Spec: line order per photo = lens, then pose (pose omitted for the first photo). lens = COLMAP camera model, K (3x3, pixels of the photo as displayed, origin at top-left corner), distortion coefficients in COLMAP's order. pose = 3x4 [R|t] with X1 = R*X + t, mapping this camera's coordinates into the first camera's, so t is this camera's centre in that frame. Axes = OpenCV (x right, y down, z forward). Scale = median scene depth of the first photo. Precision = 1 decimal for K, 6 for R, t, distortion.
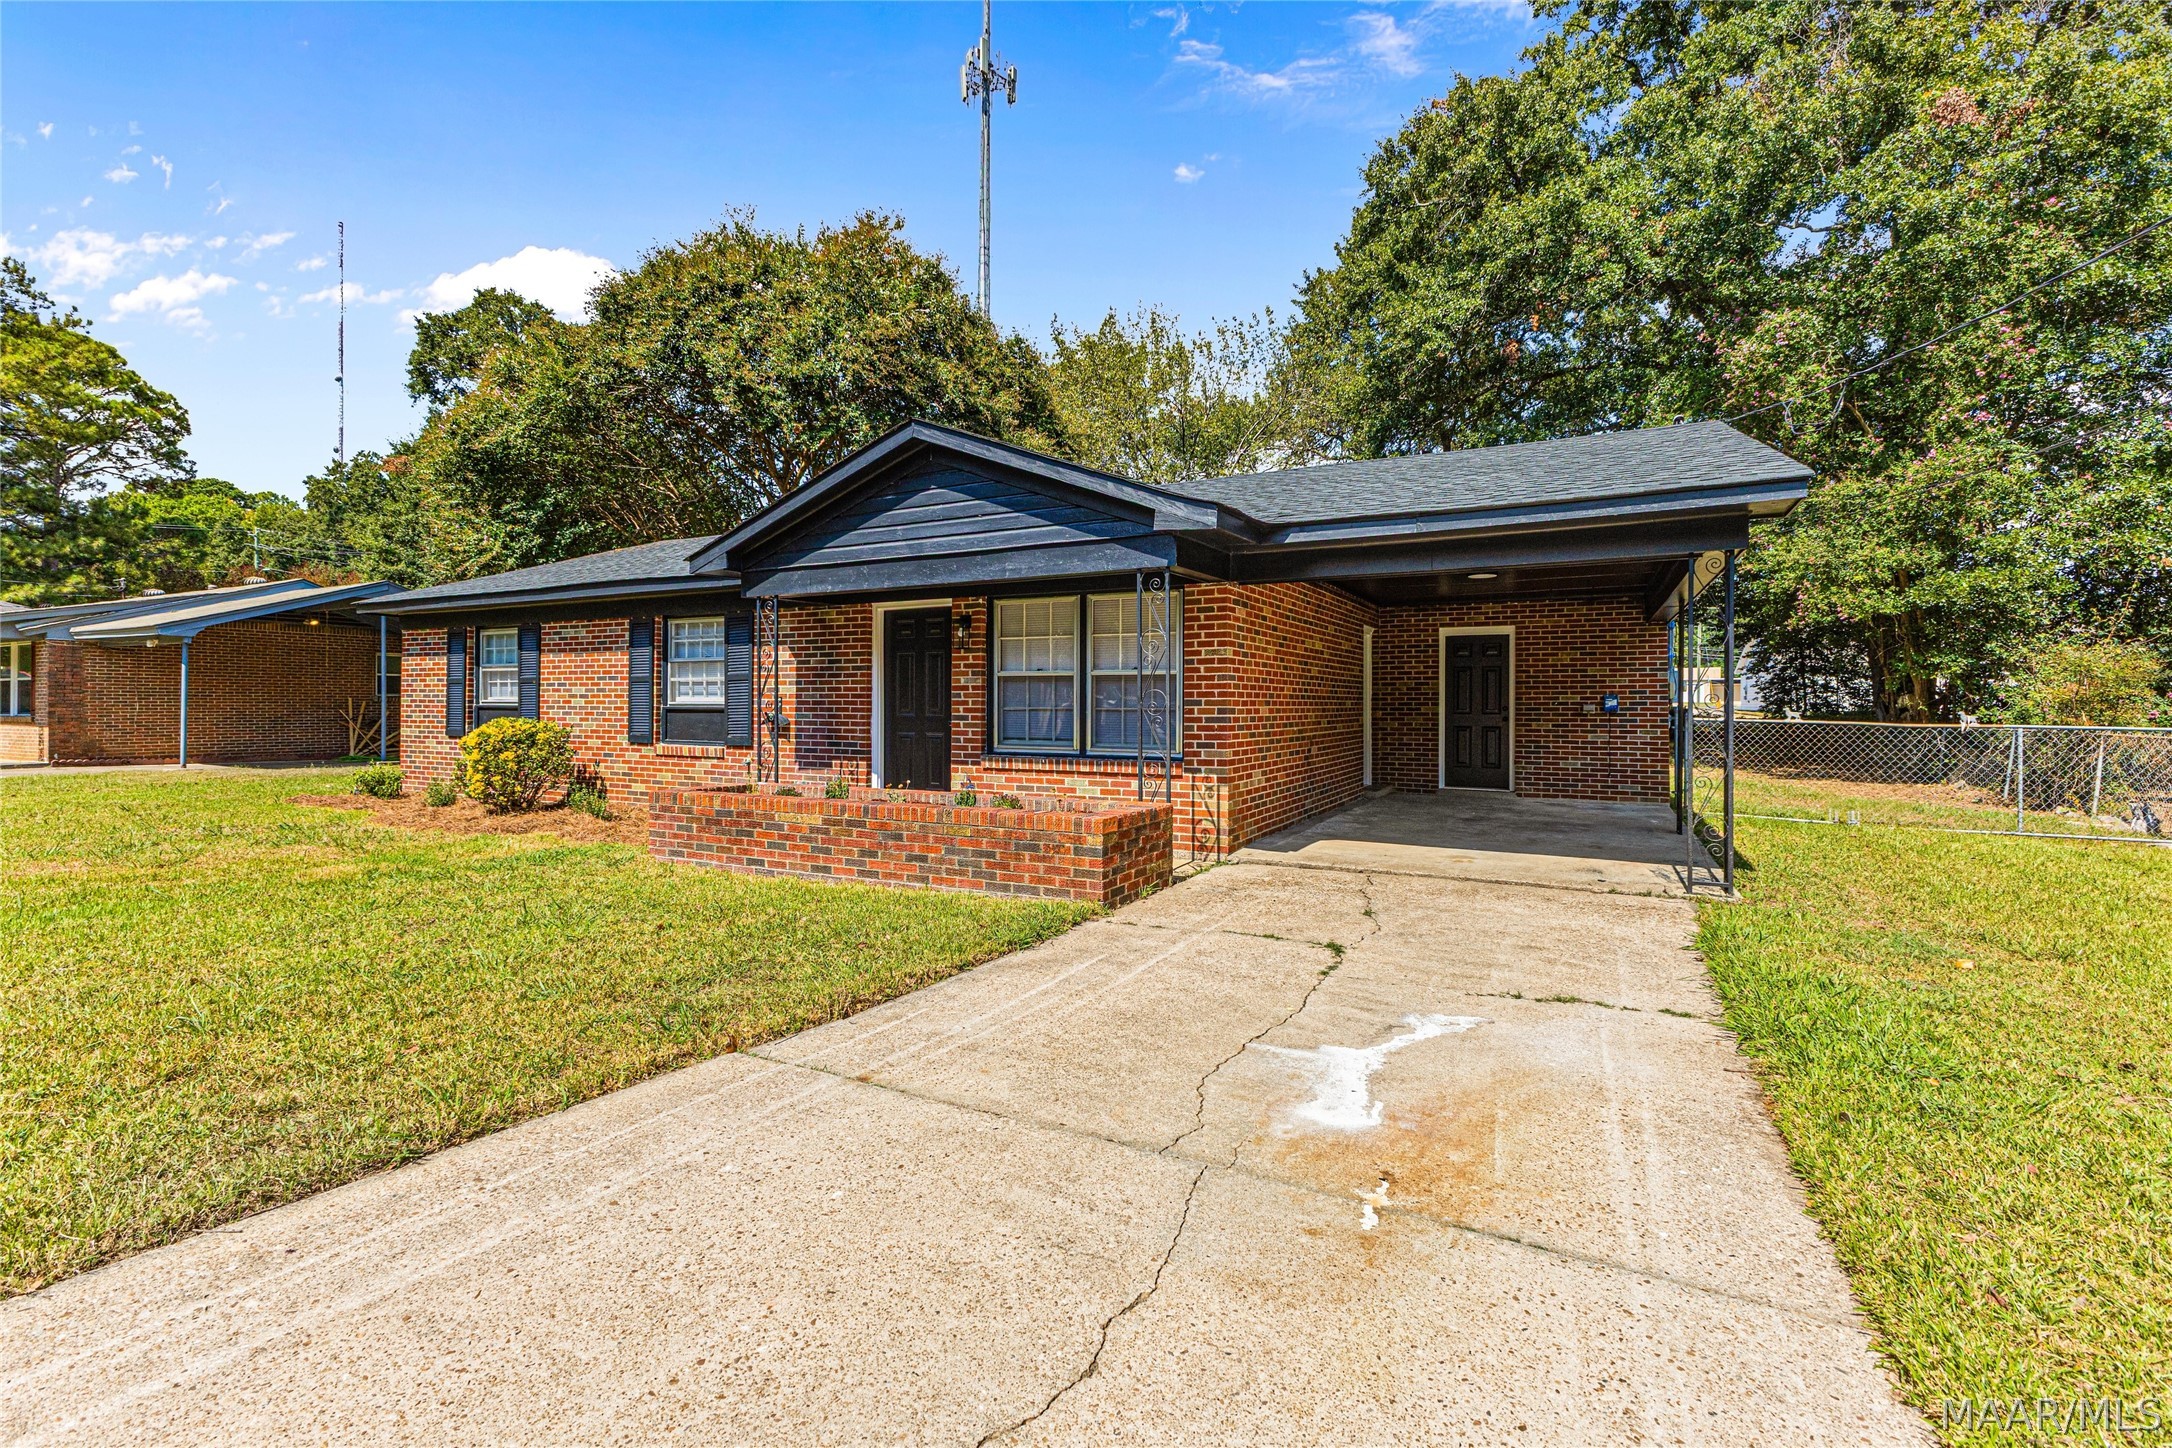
lens RADIAL K [[943.0, 0, 1094.1], [0, 943.0, 708.6], [0, 0, 1]] dist [0.009597, -0.000894]
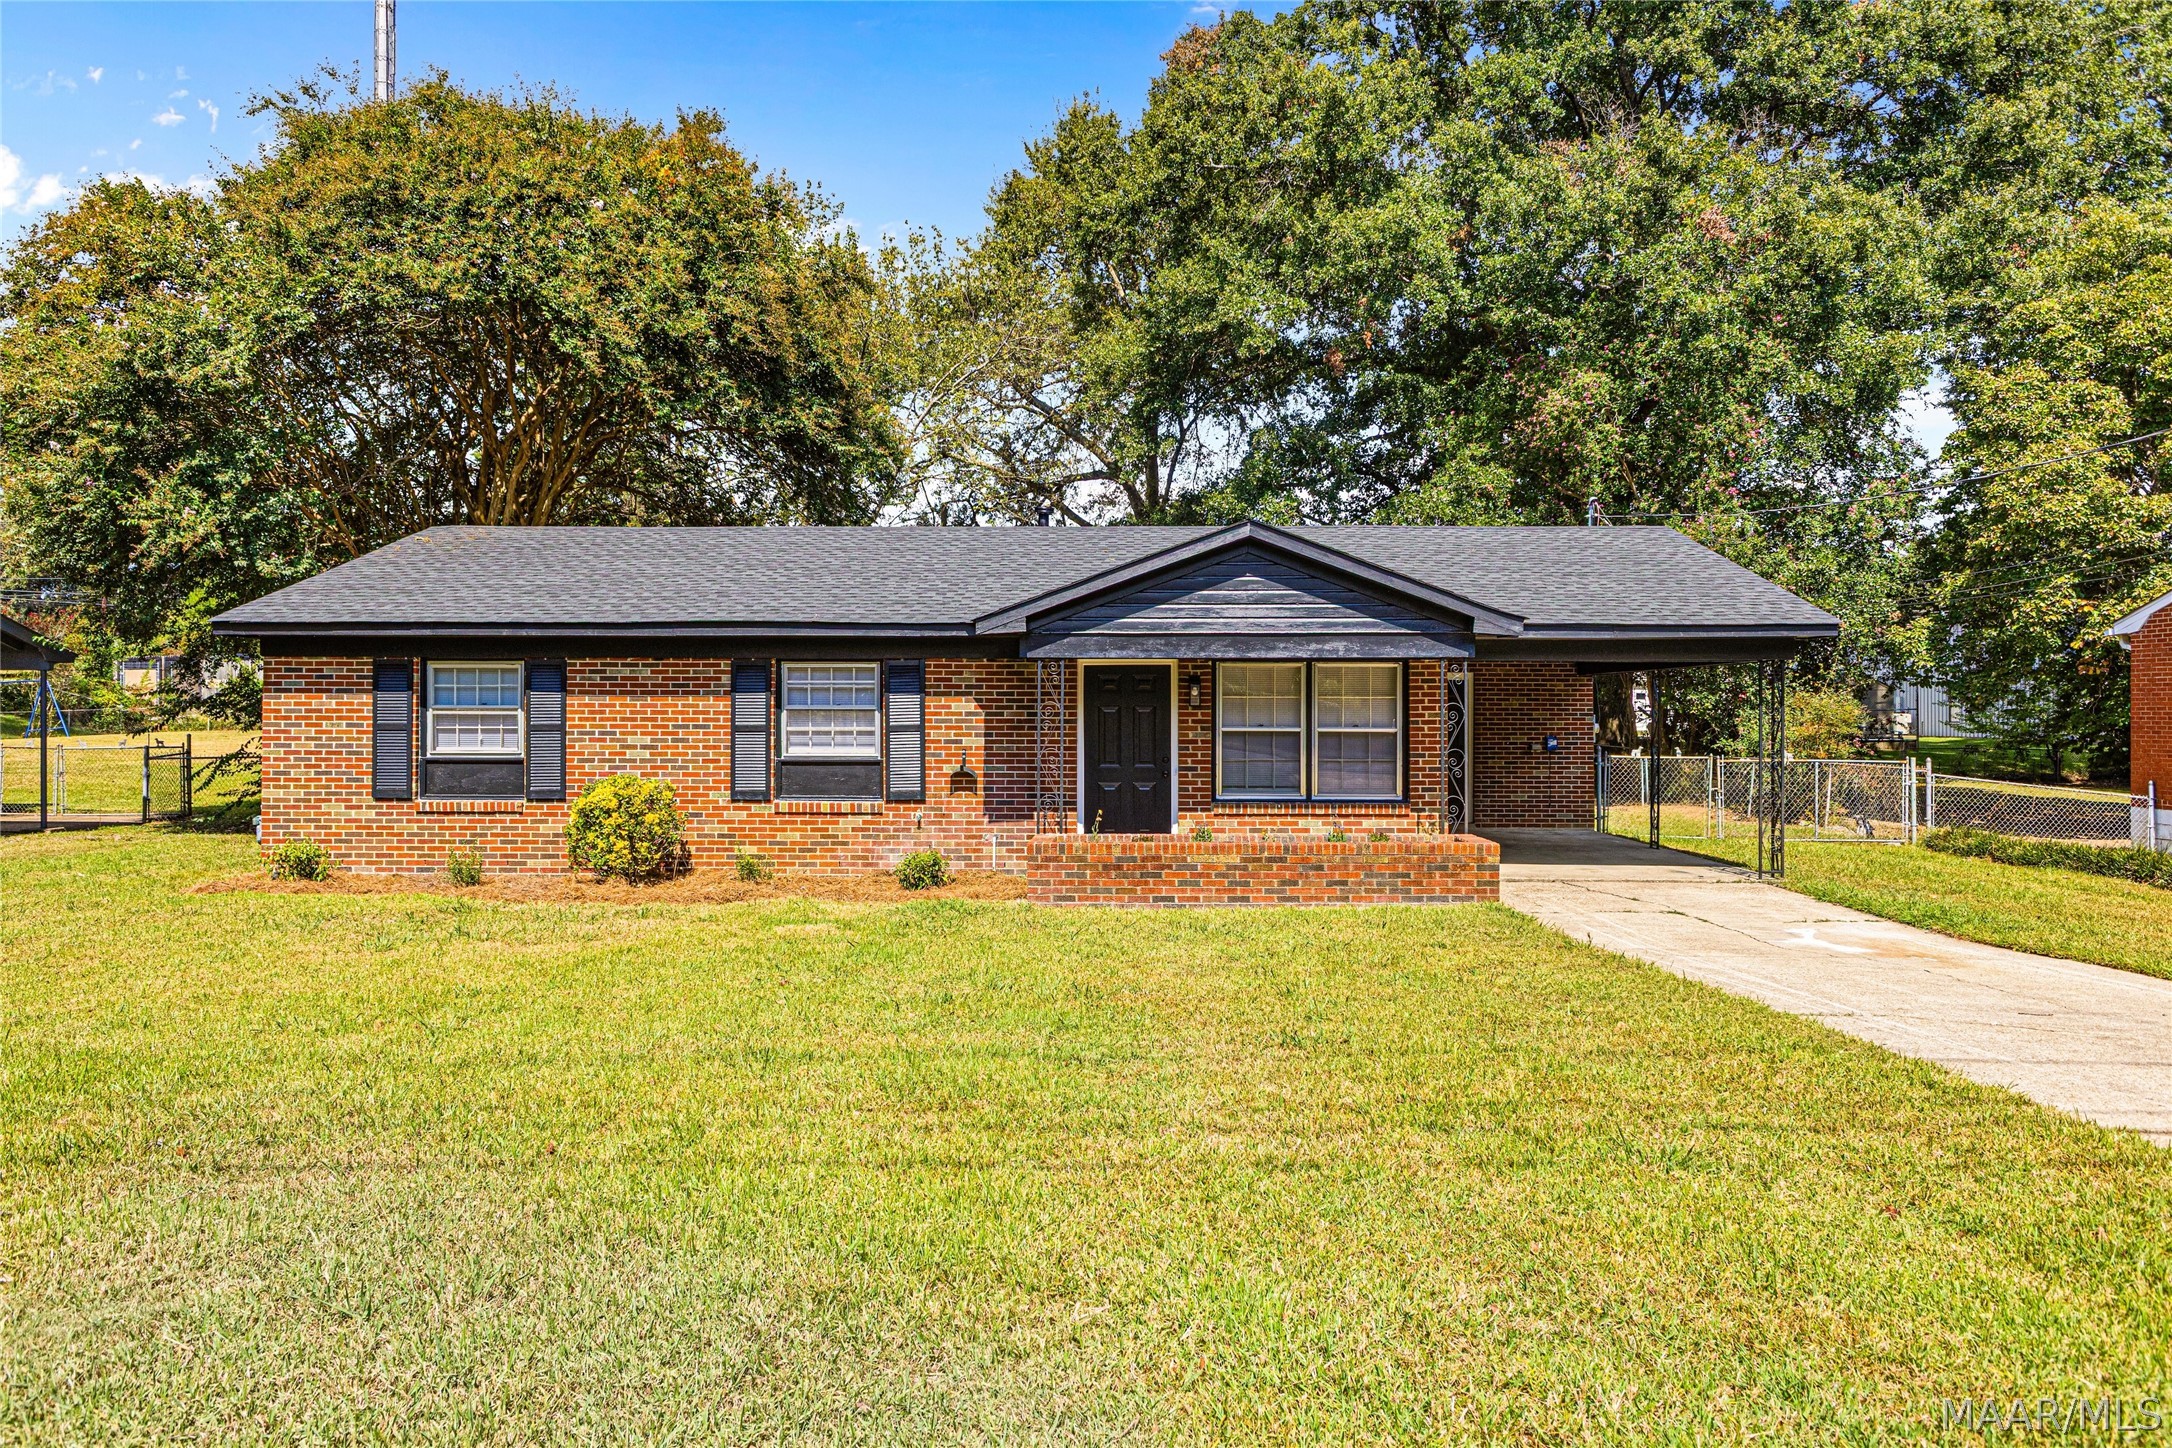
lens RADIAL K [[1447.7, 0, 1086.0], [0, 1447.7, 724.0], [0, 0, 1]] dist [0.038529, 0.000549]
pose [[0.897341, -0.004126, 0.441318, -0.887138], [0.002677, 0.999989, 0.003905, -0.044120], [-0.441329, -0.002322, 0.897342, -0.408017]]
